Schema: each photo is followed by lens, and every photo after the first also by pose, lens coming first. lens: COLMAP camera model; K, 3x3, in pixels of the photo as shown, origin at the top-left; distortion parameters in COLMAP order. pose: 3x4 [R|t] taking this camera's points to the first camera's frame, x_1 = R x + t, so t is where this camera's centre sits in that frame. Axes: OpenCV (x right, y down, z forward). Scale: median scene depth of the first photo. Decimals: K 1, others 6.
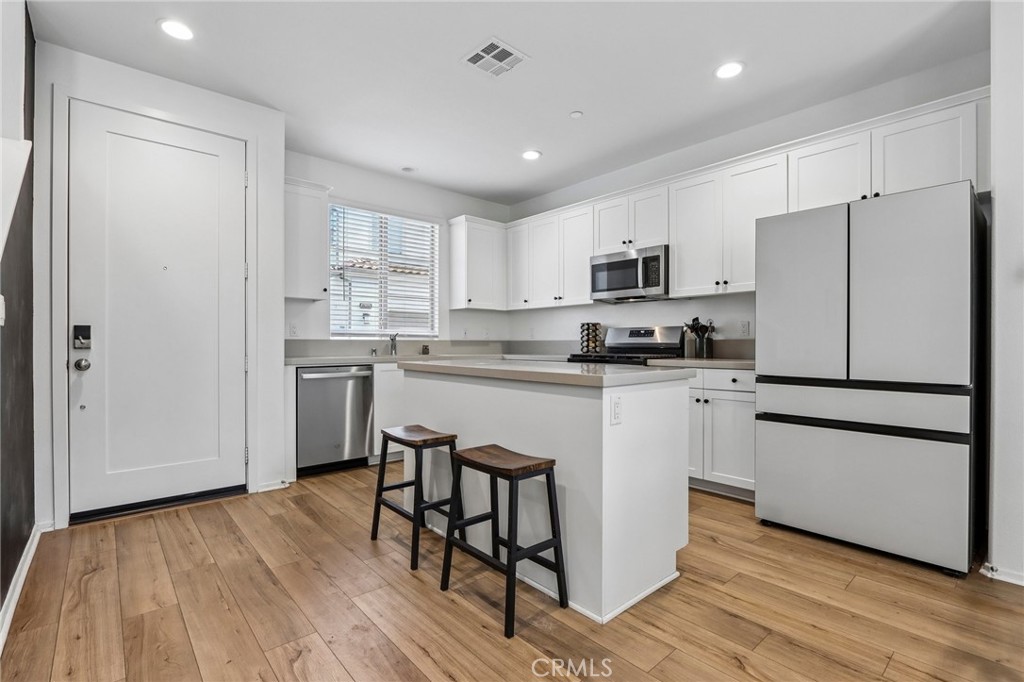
lens RADIAL K [[472.0, 0, 509.5], [0, 472.0, 343.6], [0, 0, 1]] dist [-0.012458, 0.000960]
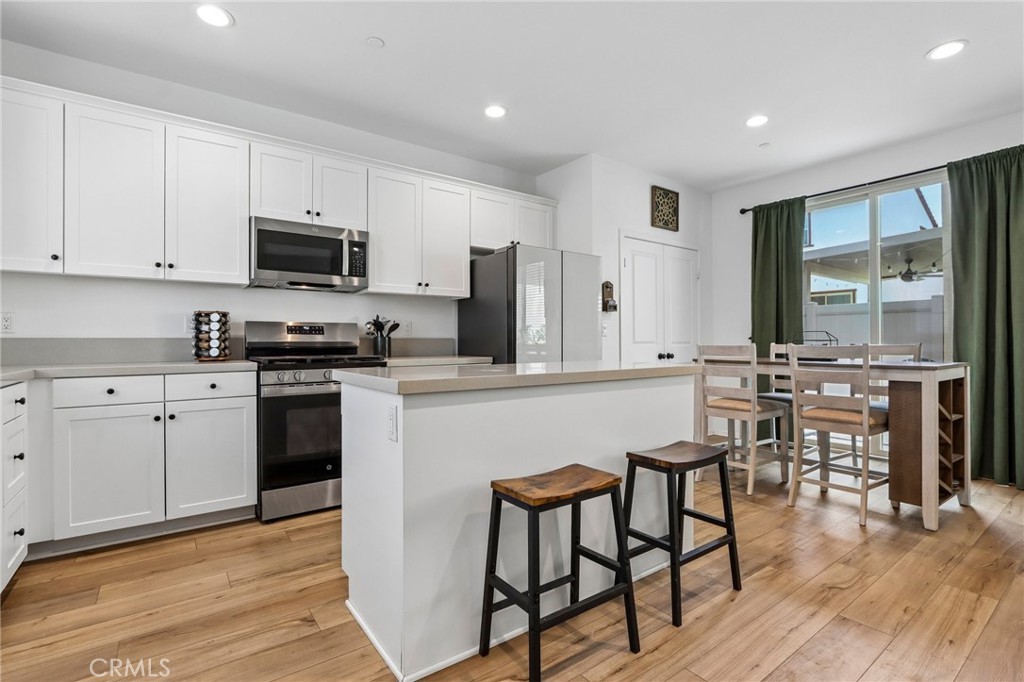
lens RADIAL K [[474.0, 0, 512.0], [0, 474.0, 341.0], [0, 0, 1]] dist [-0.014797, -0.000059]
pose [[0.082551, -0.000166, 0.996587, -0.607400], [0.004565, 0.999990, -0.000212, -0.001245], [-0.996576, 0.004567, 0.082551, 0.728631]]
